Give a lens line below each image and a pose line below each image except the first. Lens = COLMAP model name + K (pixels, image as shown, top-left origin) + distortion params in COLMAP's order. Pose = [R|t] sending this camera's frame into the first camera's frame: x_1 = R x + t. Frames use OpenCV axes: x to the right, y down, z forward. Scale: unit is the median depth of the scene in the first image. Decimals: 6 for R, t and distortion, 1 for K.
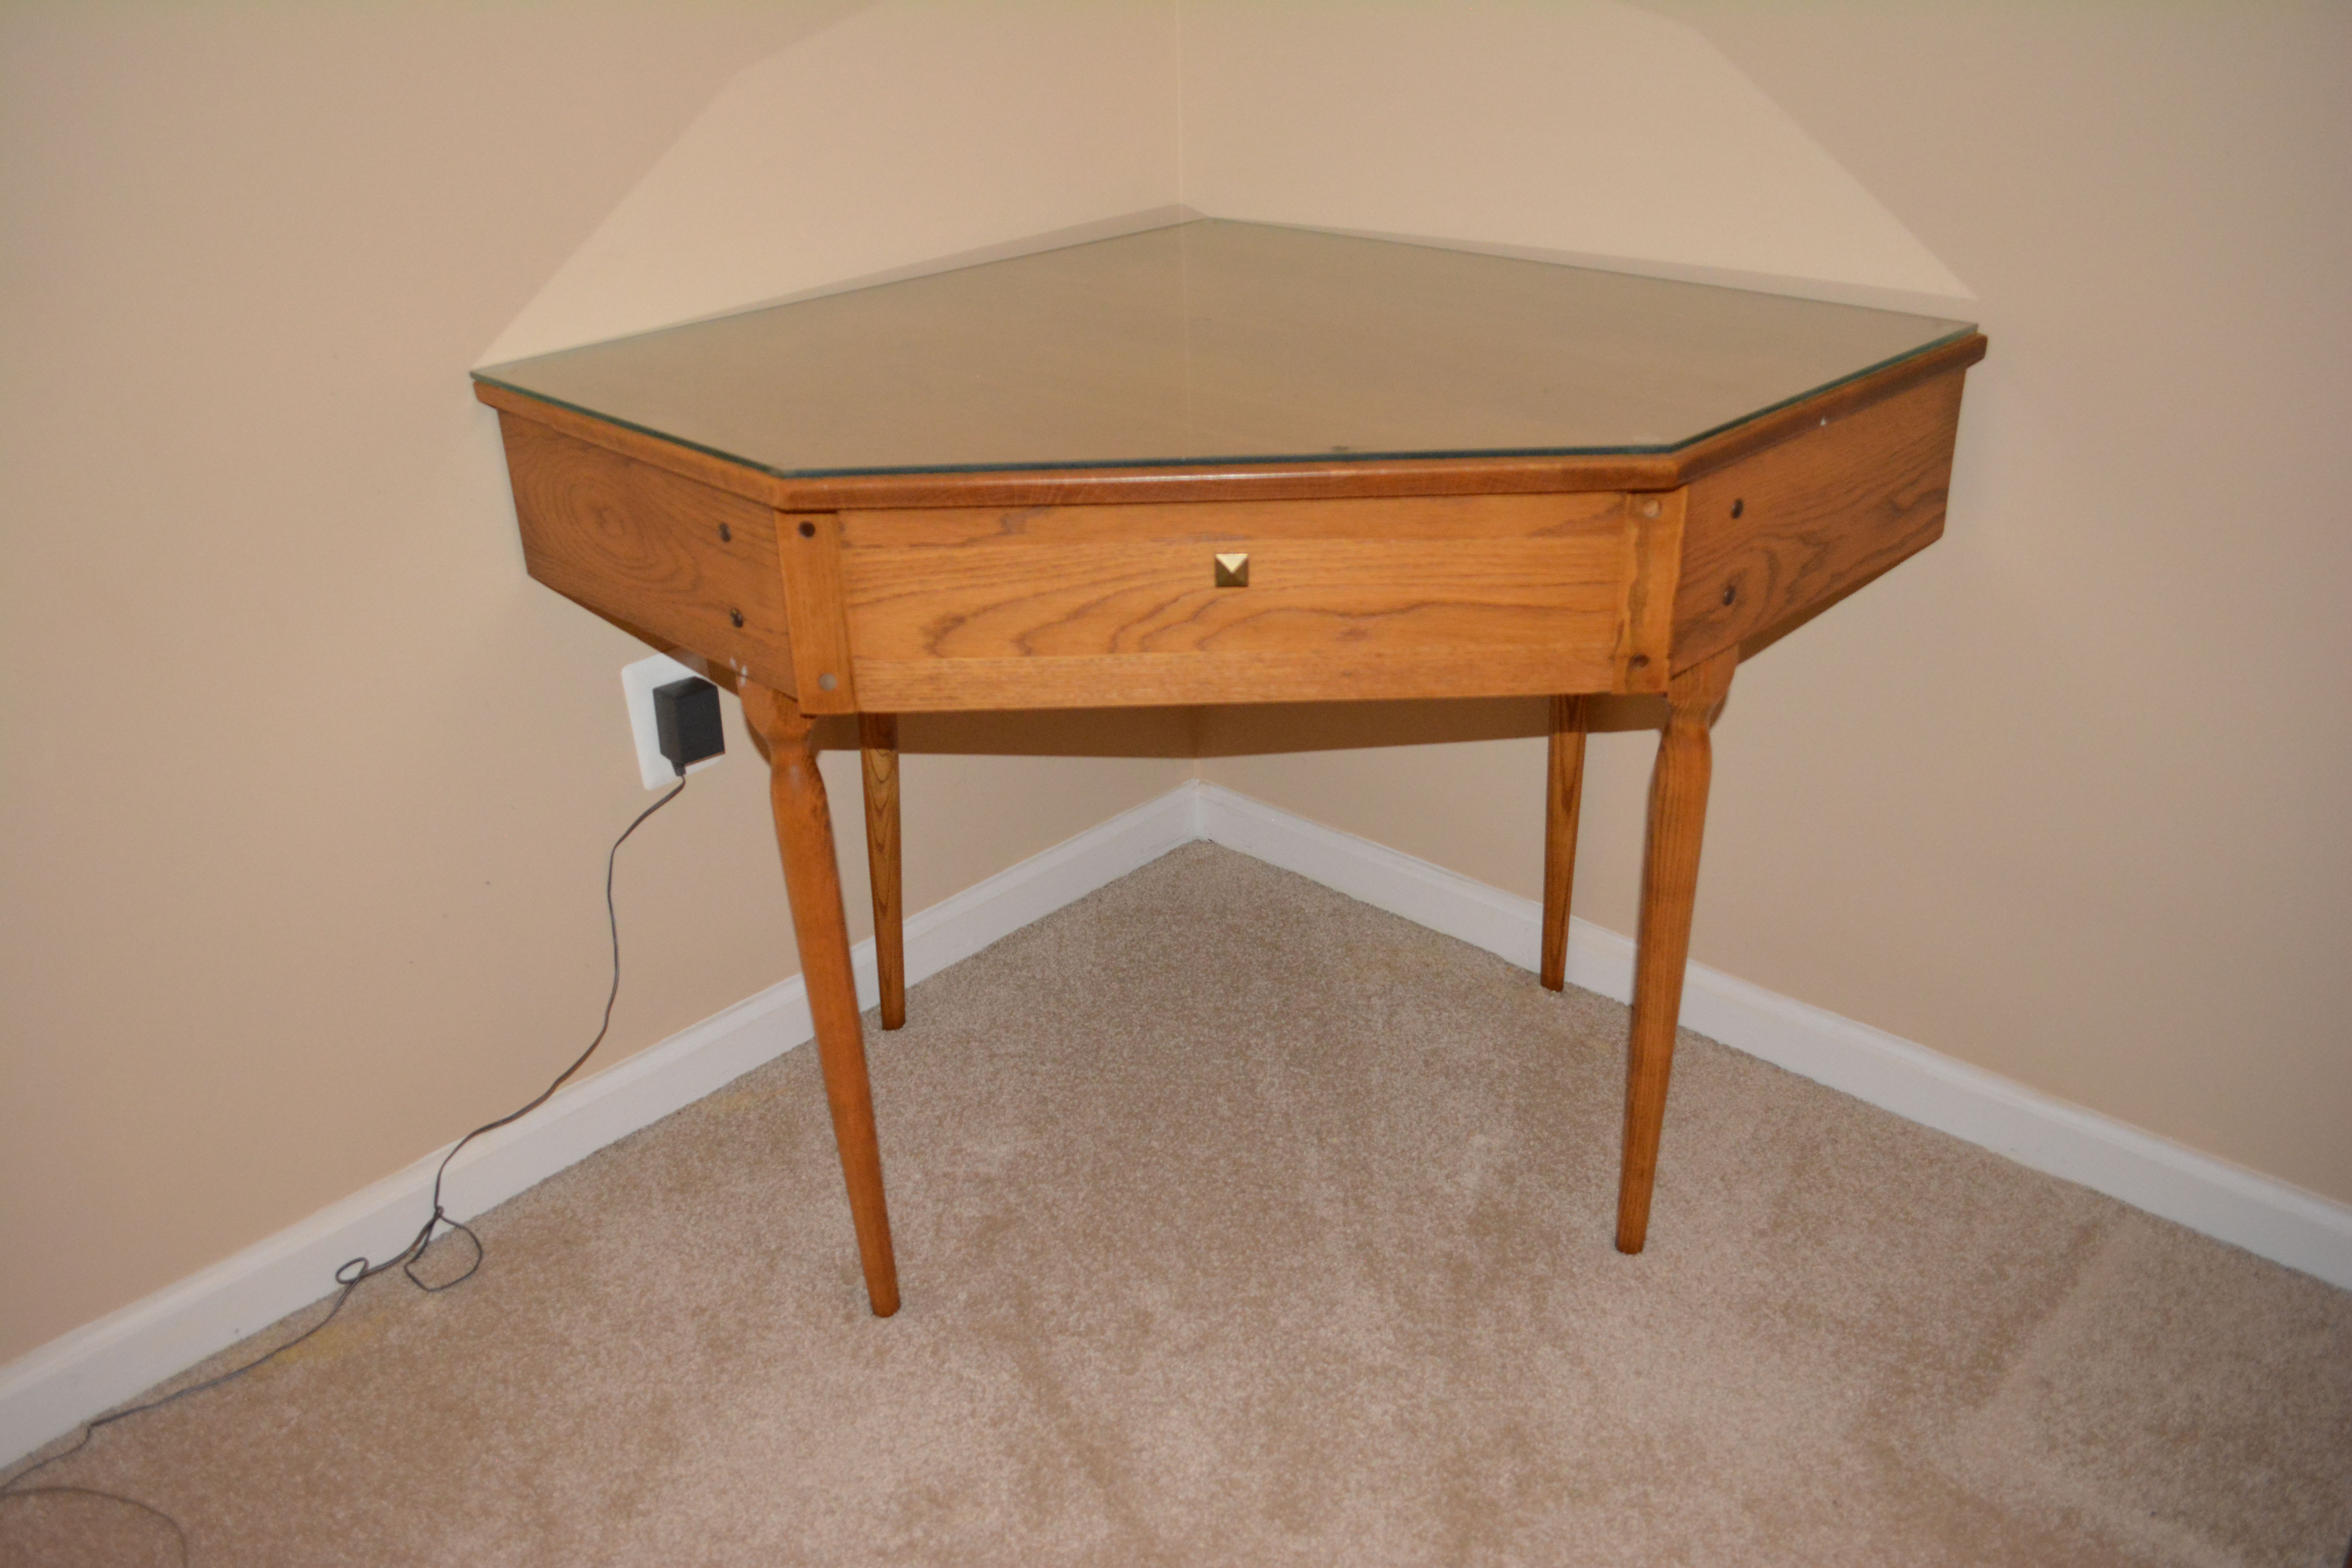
lens RADIAL K [[1858.8, 0, 1176.5], [0, 1858.8, 787.6], [0, 0, 1]] dist [-0.079229, 0.009562]
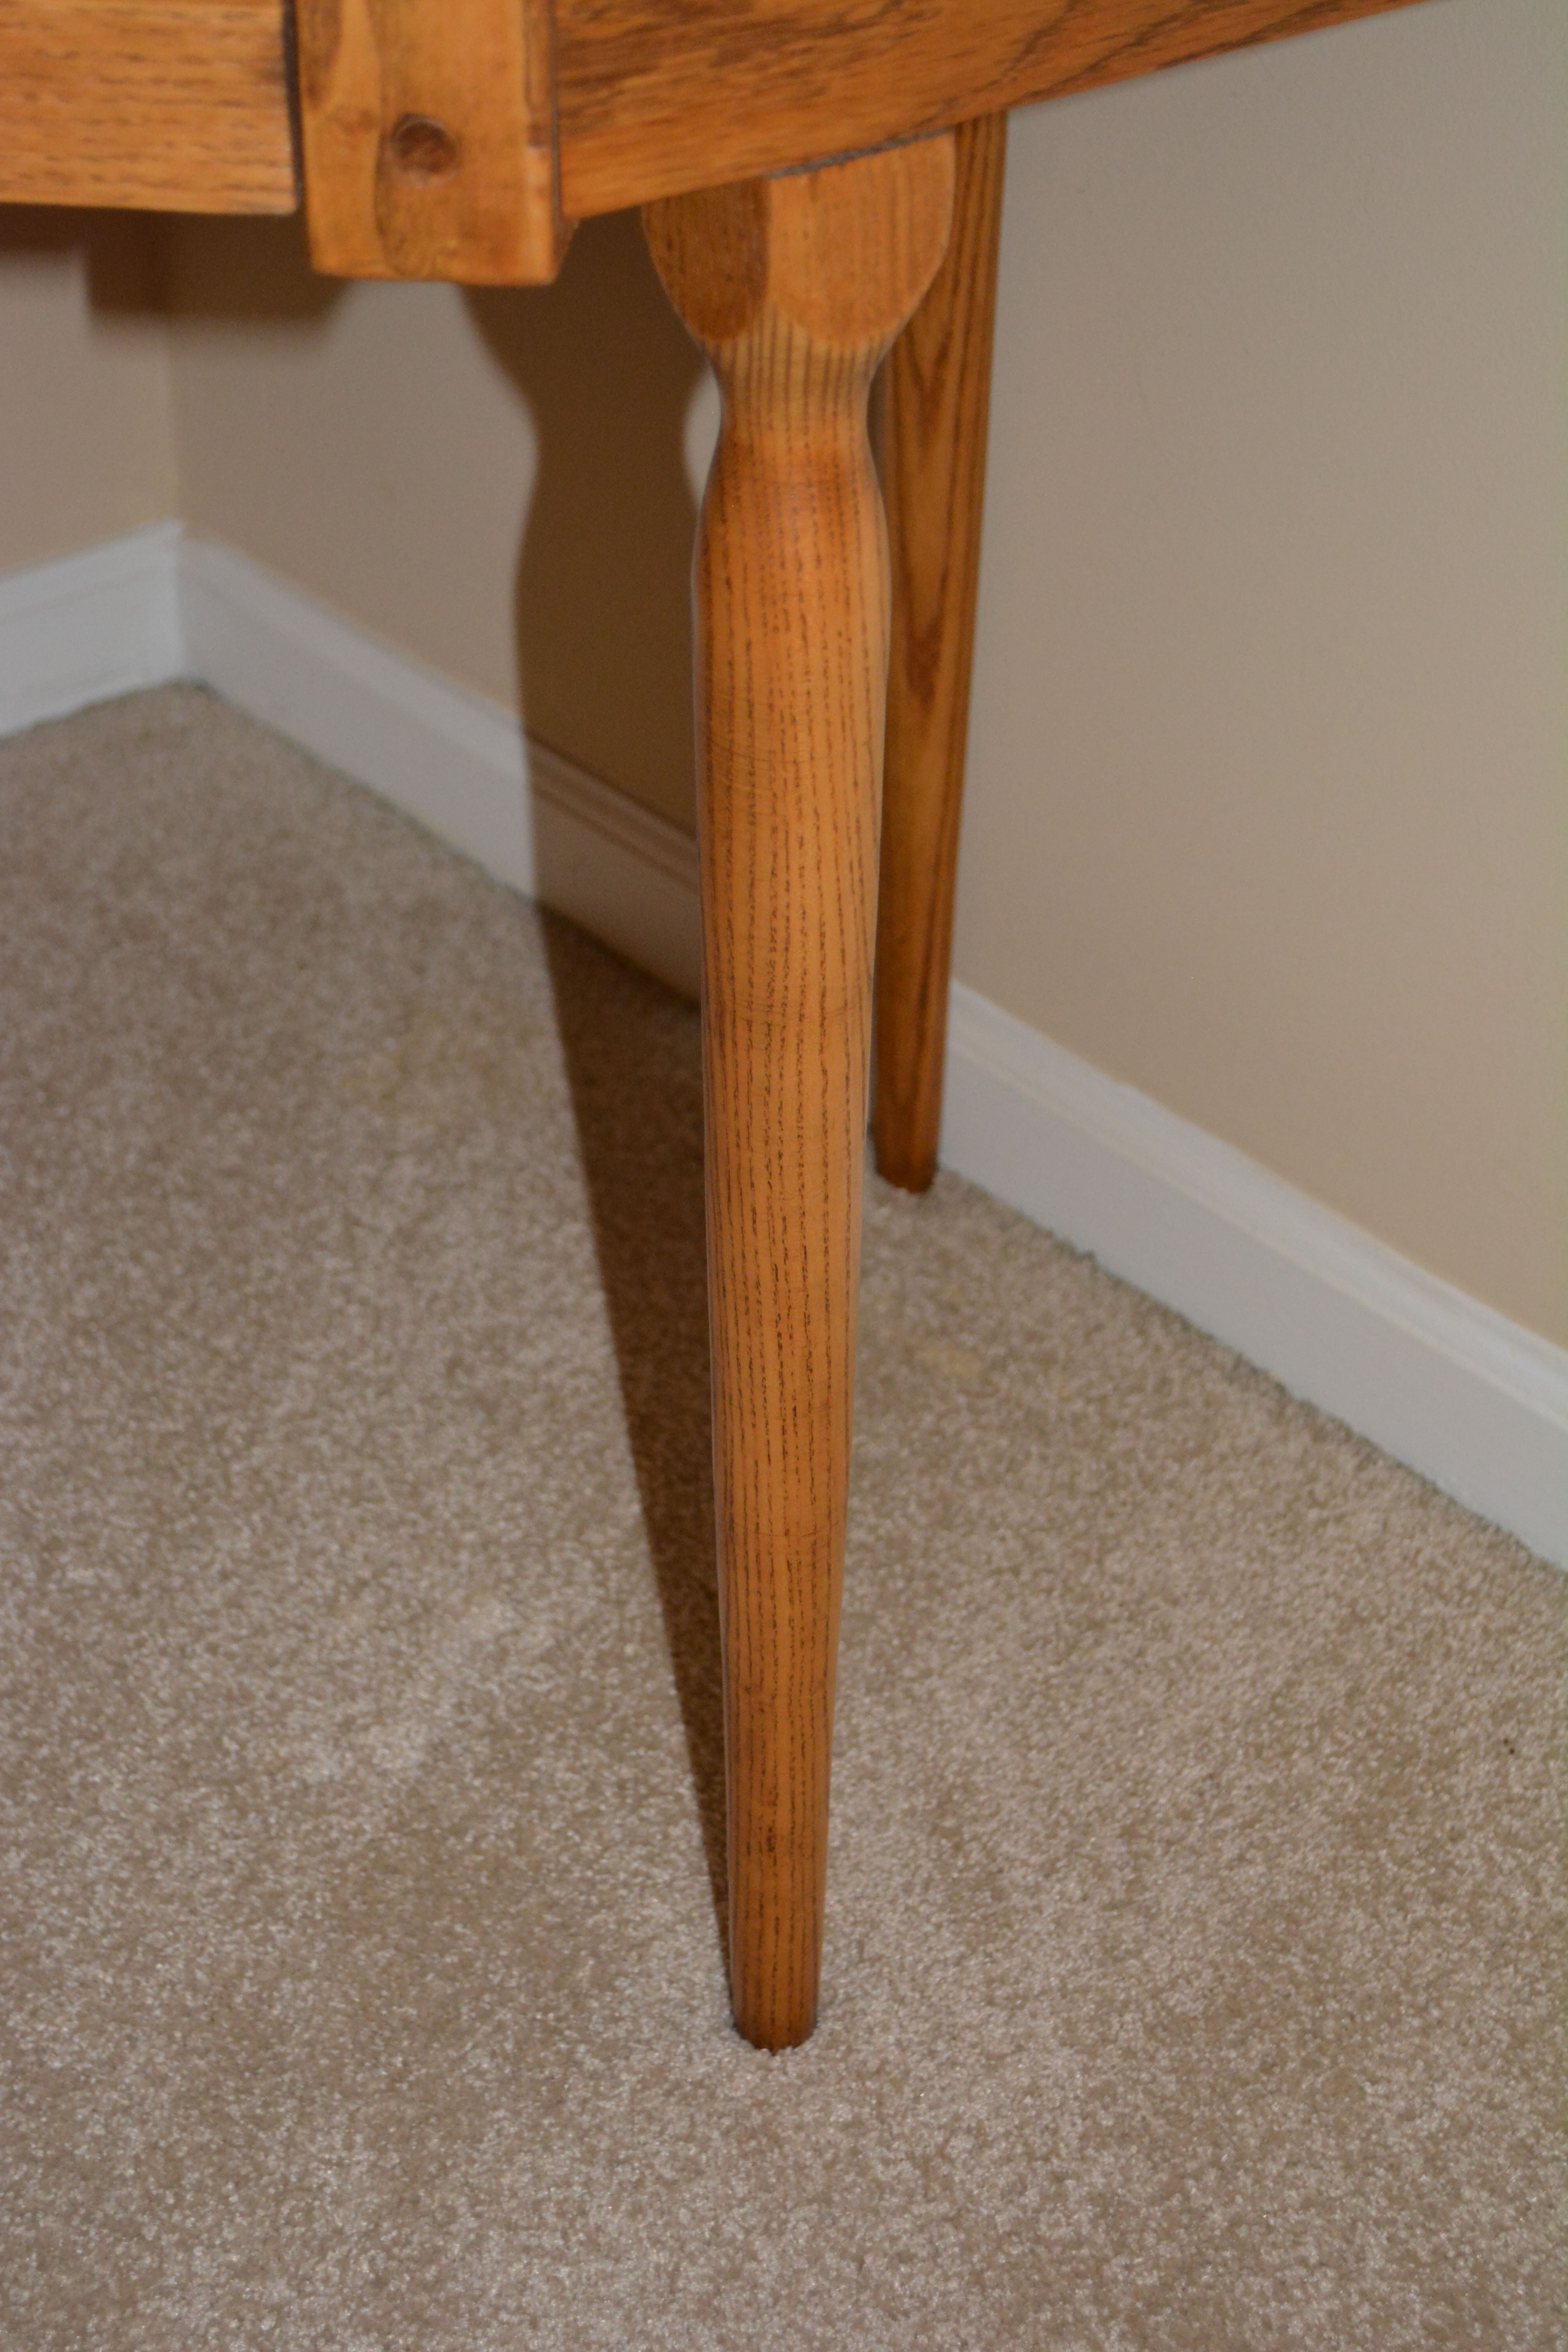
lens RADIAL K [[3474.6, 0, 806.8], [0, 3474.6, 1164.3], [0, 0, 1]] dist [-0.013094, 0.000000]
pose [[0.994167, 0.095782, -0.049567, 0.312779], [-0.085794, 0.980885, 0.174655, -0.017449], [0.065349, -0.169384, 0.983381, 0.470576]]
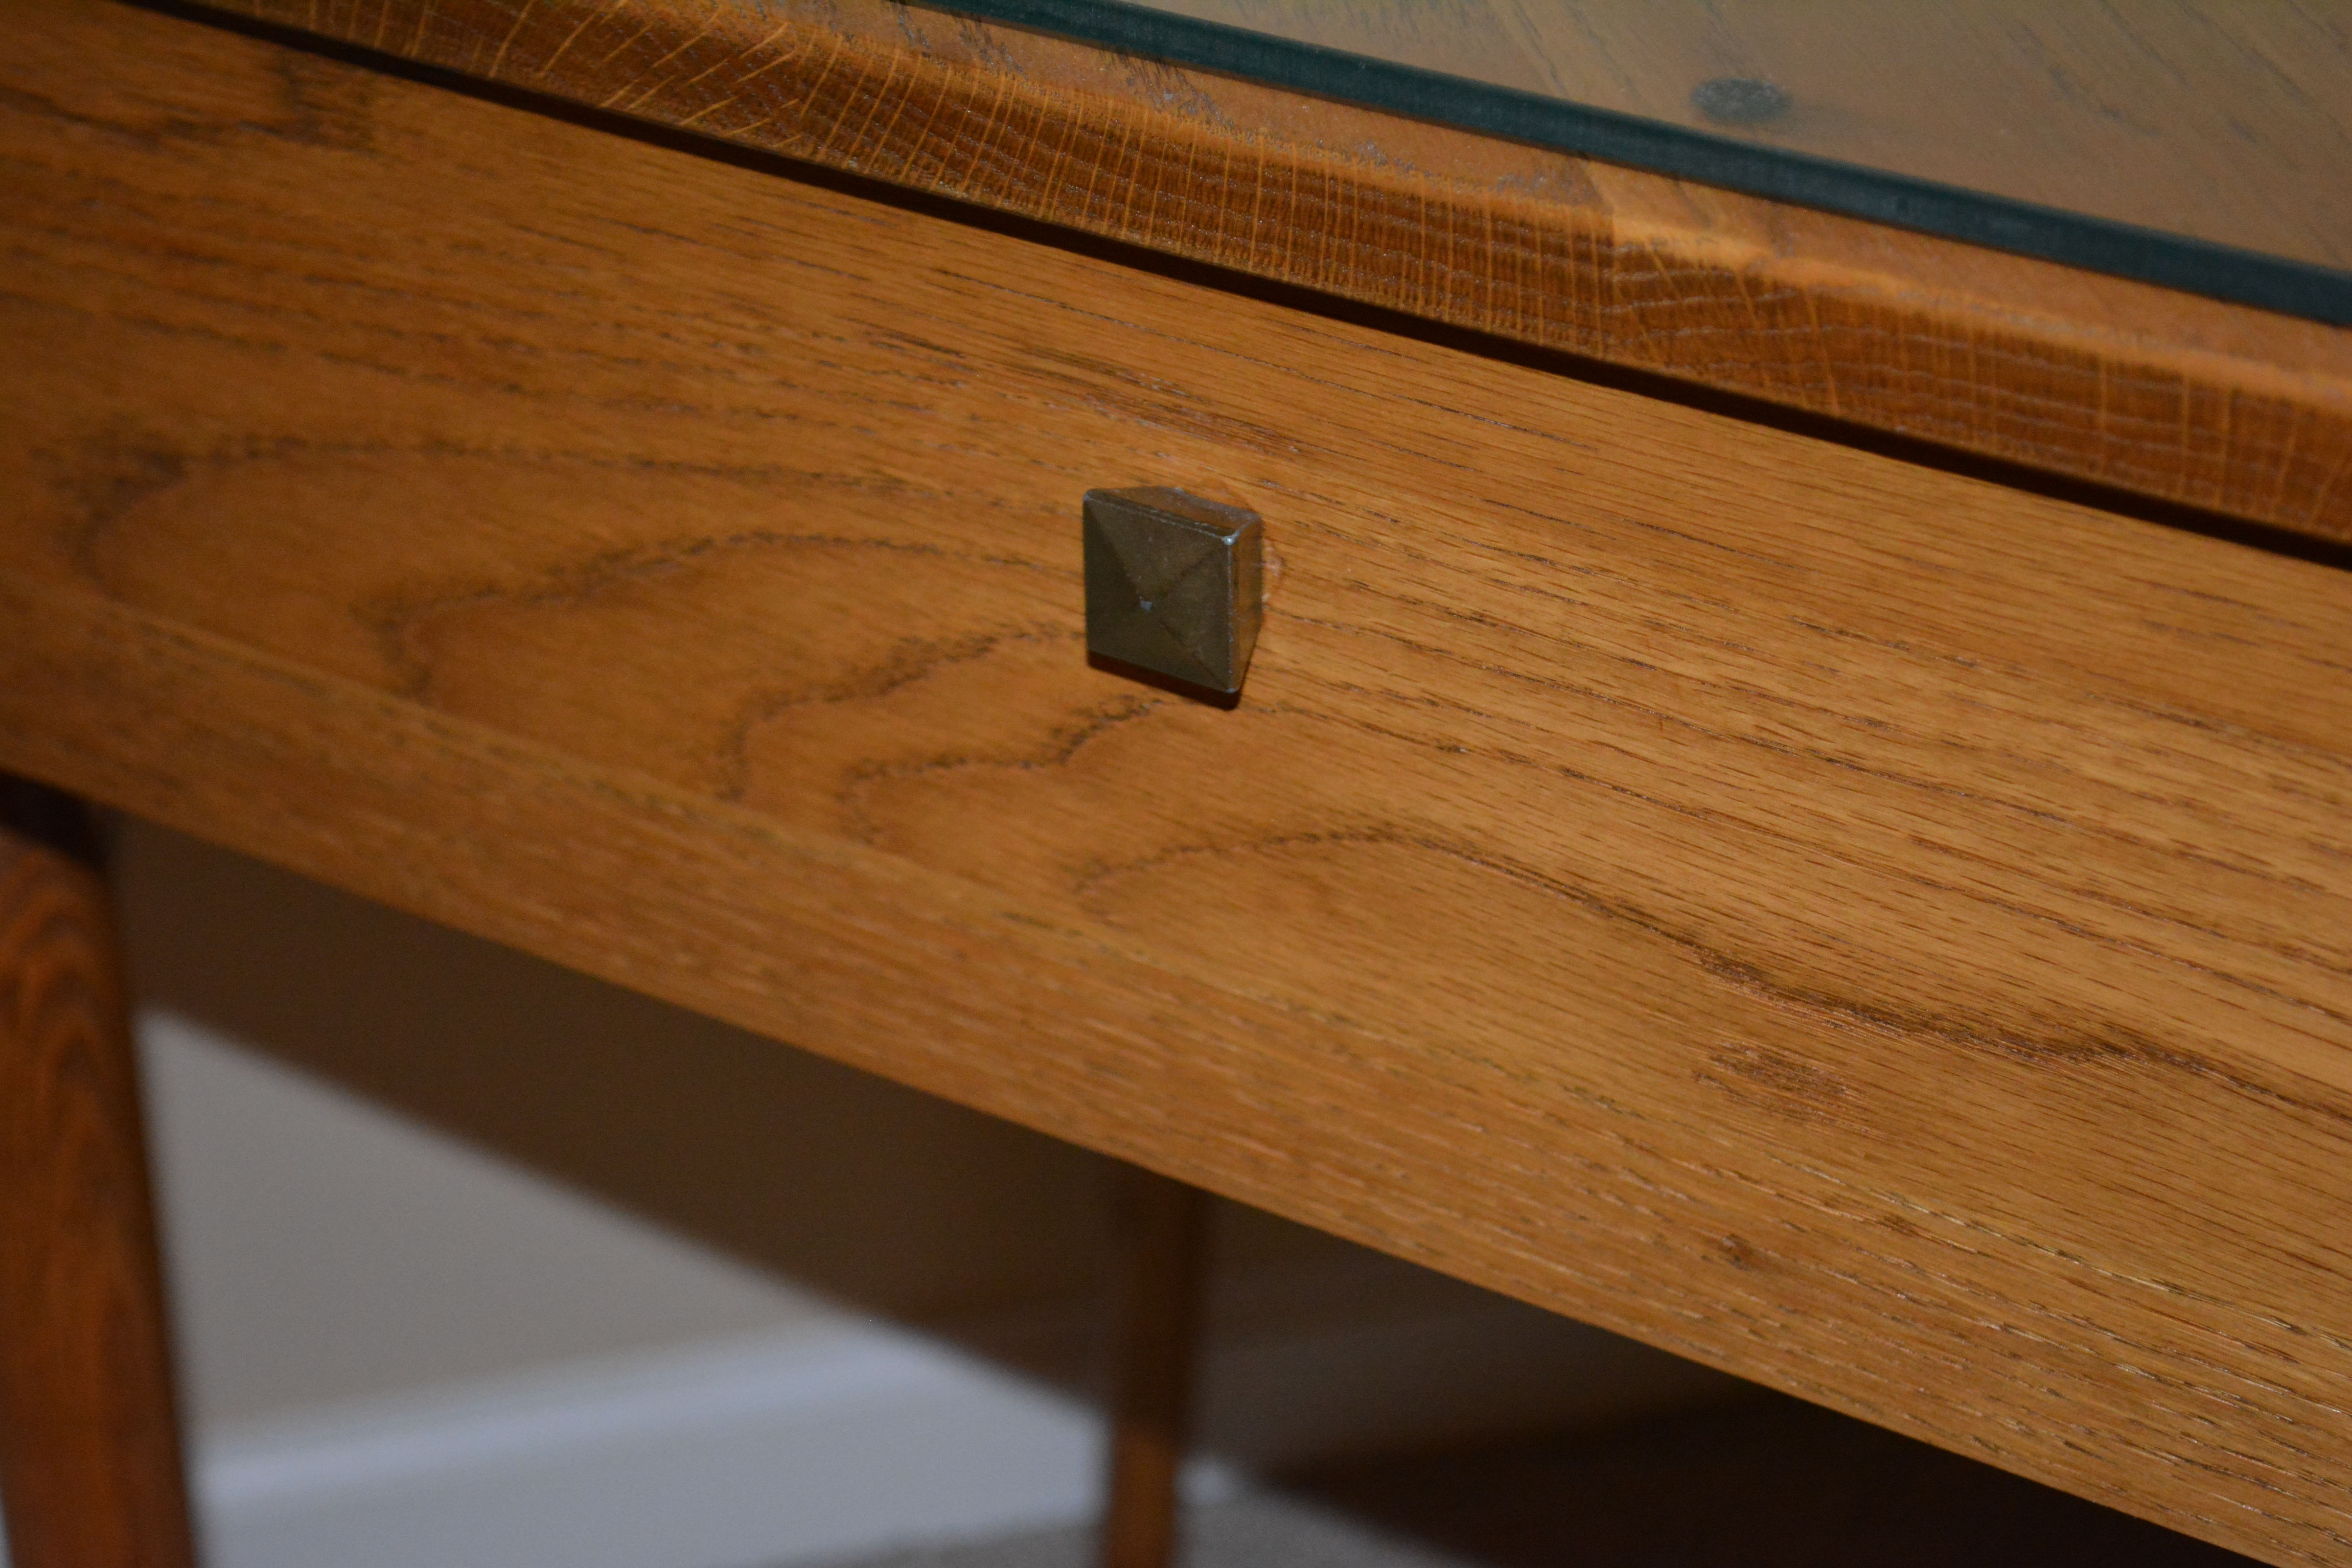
lens RADIAL K [[5062.5, 0, 1180.9], [0, 5062.5, 775.1], [0, 0, 1]] dist [0.051337, 0.000000]
pose [[0.842043, 0.281843, -0.459921, 0.240908], [-0.236570, 0.959220, 0.154696, -0.157198], [0.484766, -0.021457, 0.874381, 0.476664]]
